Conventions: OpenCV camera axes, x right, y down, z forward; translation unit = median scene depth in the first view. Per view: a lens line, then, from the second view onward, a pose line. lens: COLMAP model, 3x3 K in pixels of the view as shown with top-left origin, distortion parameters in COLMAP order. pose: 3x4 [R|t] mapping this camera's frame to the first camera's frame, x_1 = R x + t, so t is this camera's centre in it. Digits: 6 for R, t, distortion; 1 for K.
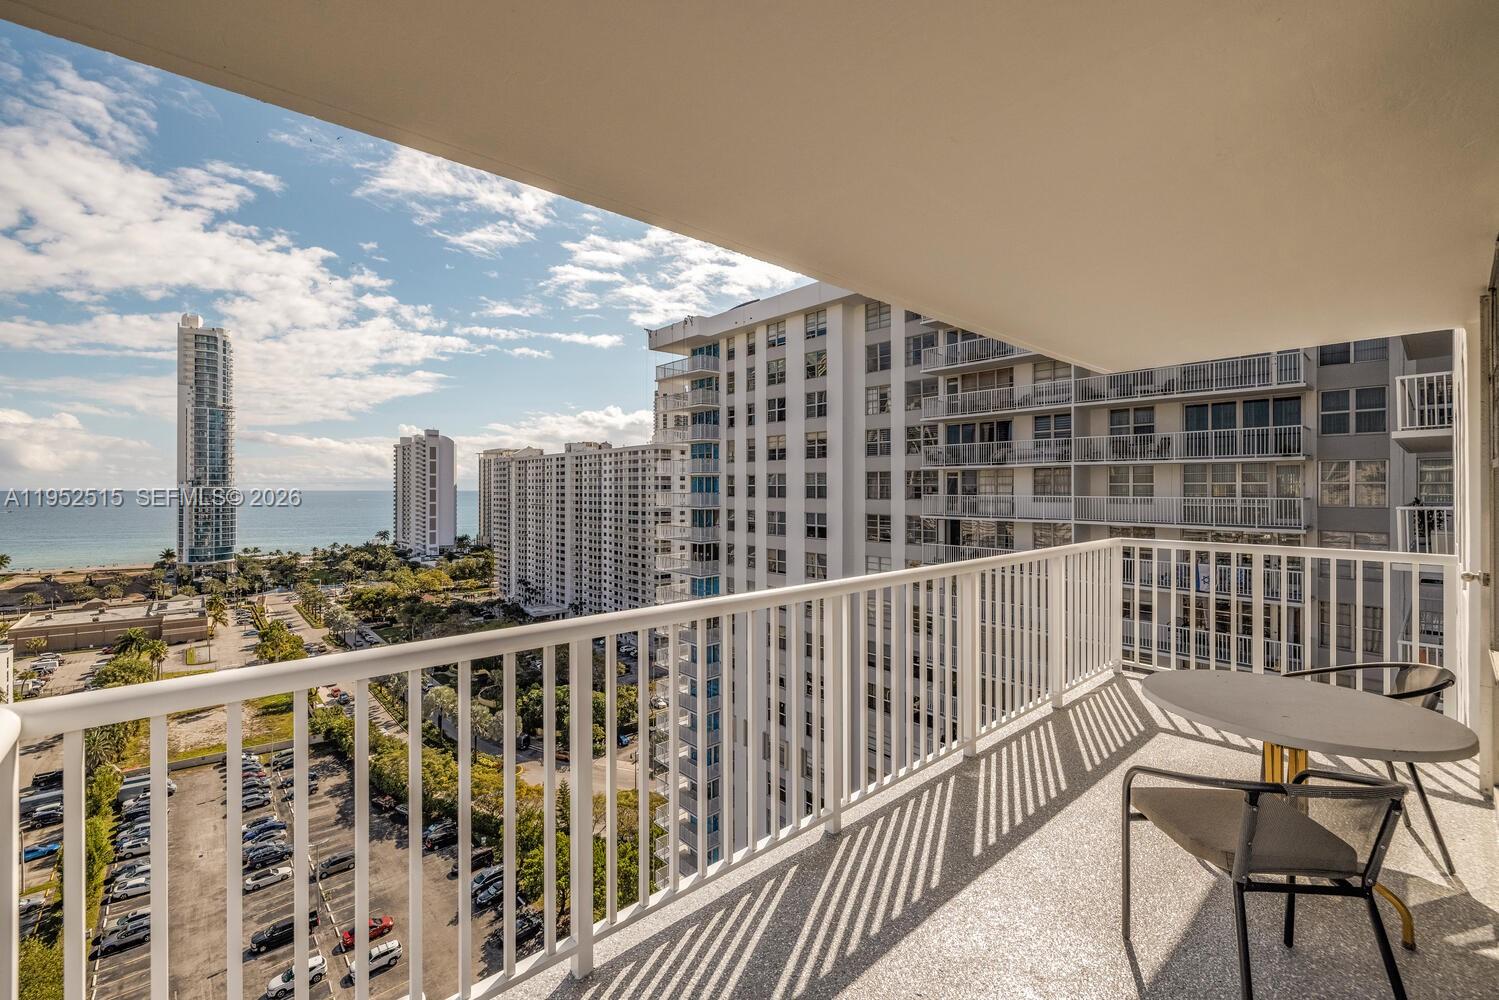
lens RADIAL K [[619.1, 0, 735.5], [0, 619.1, 489.5], [0, 0, 1]] dist [-0.000263, -0.000356]
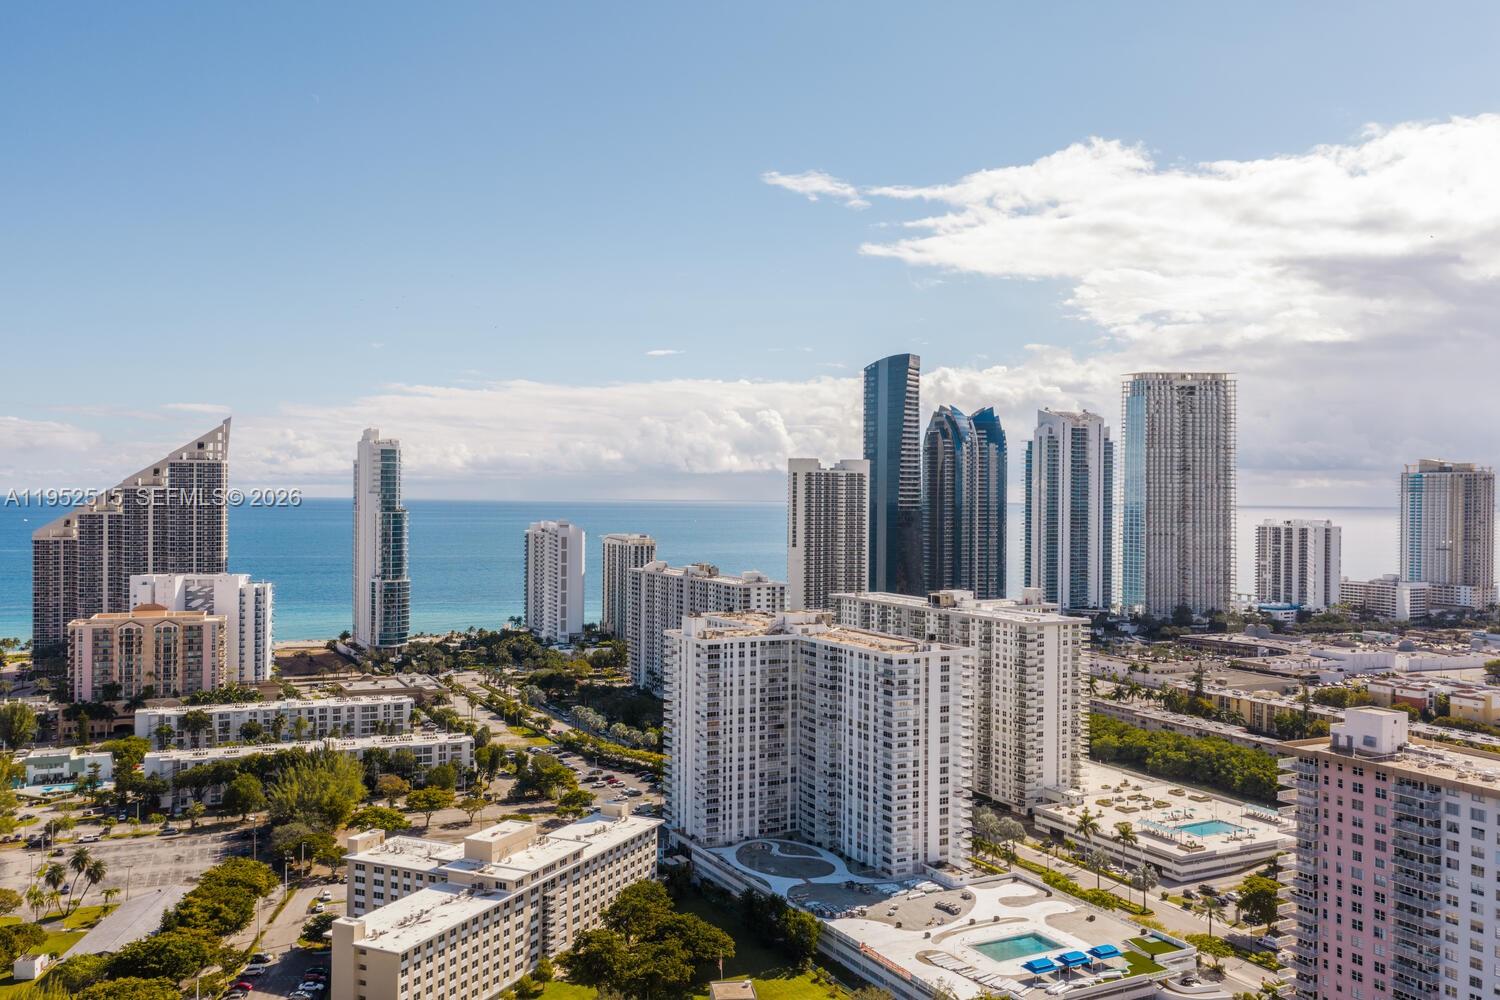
lens RADIAL K [[1240.3, 0, 756.5], [0, 1240.3, 499.9], [0, 0, 1]] dist [0.023658, -0.008642]
pose [[0.973980, 0.008157, -0.226487, 1.441148], [-0.007197, 0.999961, 0.005065, -0.718100], [0.226520, -0.003303, 0.974001, -4.675679]]
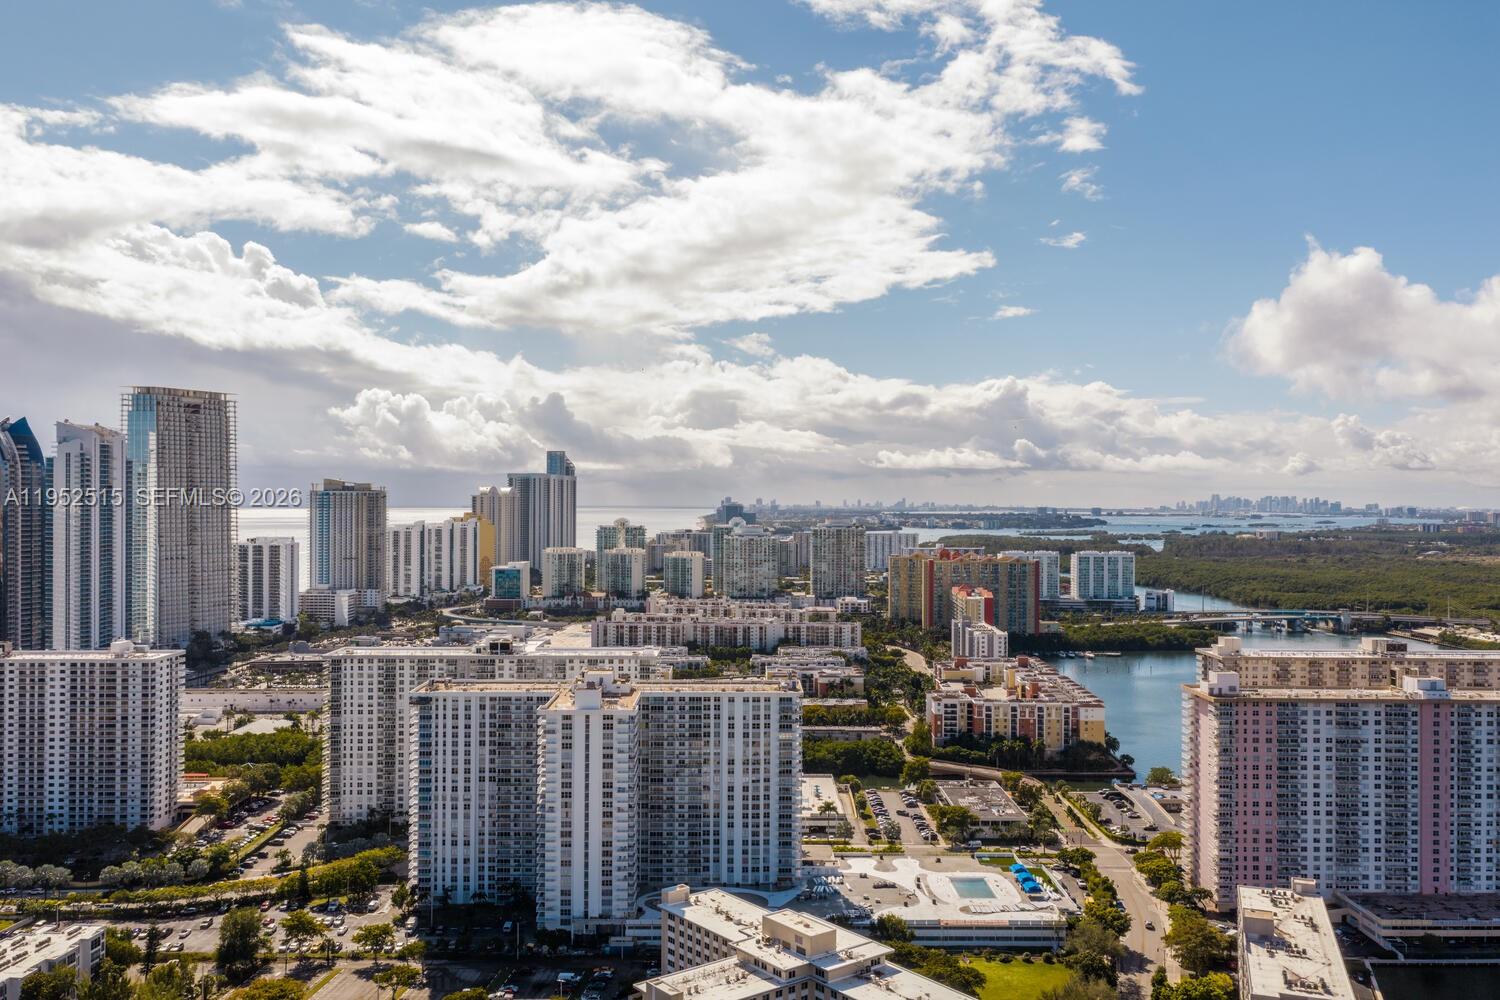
lens RADIAL K [[1241.3, 0, 763.7], [0, 1241.3, 524.7], [0, 0, 1]] dist [0.034596, -0.015665]
pose [[0.642547, -0.012967, 0.766137, -2.933681], [-0.005504, 0.999753, 0.021537, -0.946290], [-0.766227, -0.018055, 0.642317, -3.490603]]
